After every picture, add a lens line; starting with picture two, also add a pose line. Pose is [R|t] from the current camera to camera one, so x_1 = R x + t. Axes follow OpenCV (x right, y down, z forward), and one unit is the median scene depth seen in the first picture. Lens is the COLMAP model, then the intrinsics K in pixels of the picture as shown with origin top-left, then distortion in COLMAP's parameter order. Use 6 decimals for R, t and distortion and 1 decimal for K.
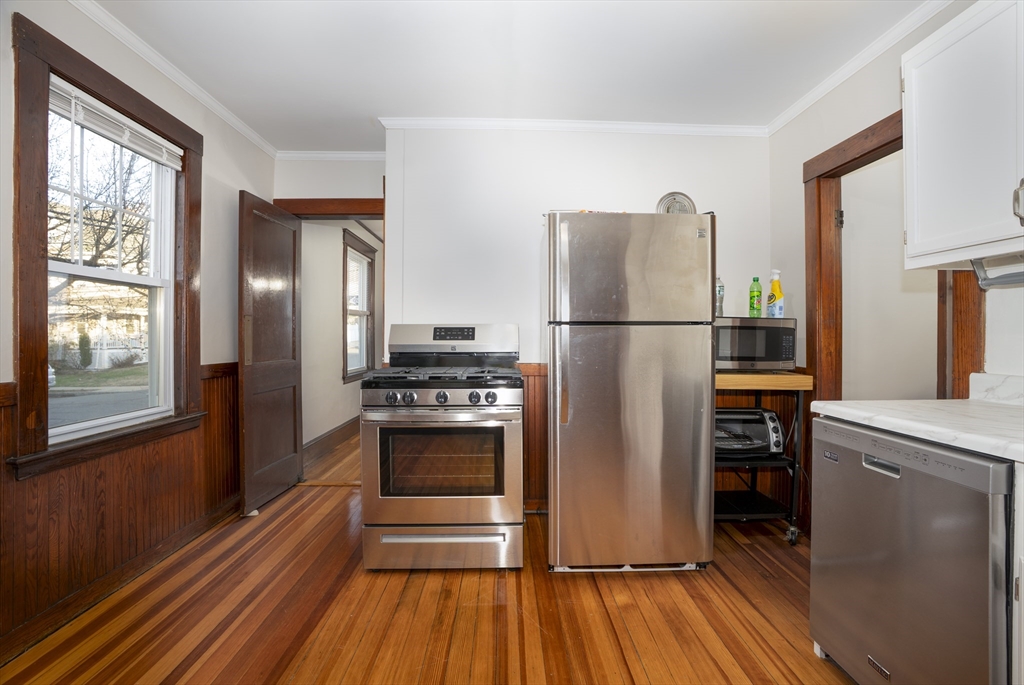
lens RADIAL K [[477.5, 0, 513.8], [0, 477.5, 338.5], [0, 0, 1]] dist [-0.053797, 0.015049]
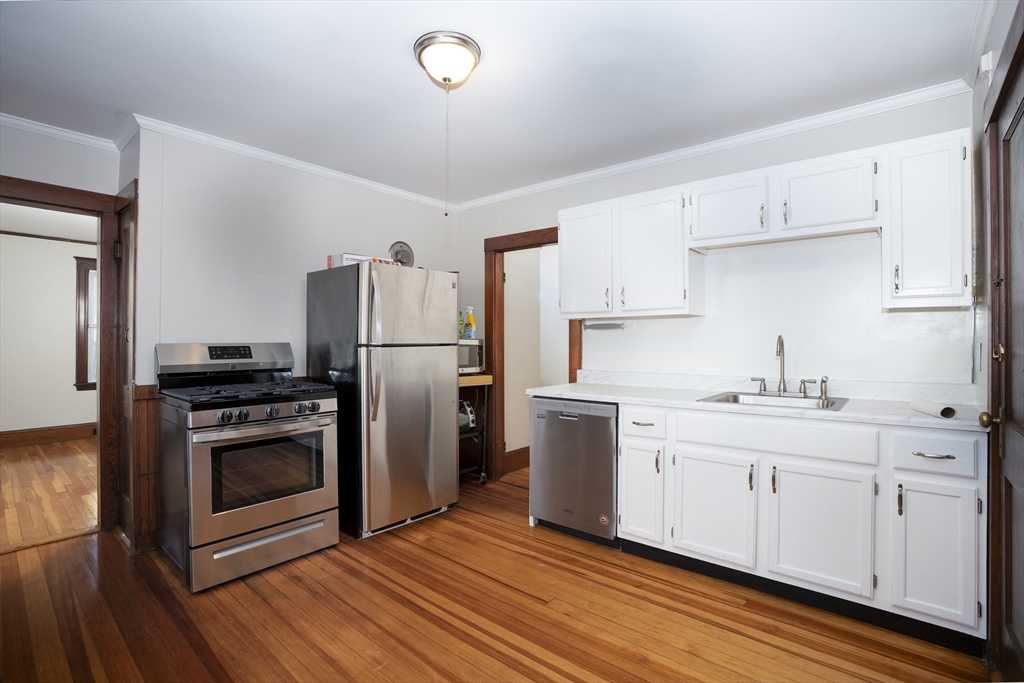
lens RADIAL K [[477.5, 0, 516.8], [0, 477.5, 340.5], [0, 0, 1]] dist [-0.053797, 0.015049]
pose [[0.666909, -0.000478, 0.745139, -0.581737], [0.004770, 0.999982, -0.003628, -0.036406], [-0.745124, 0.005974, 0.666899, -0.165584]]
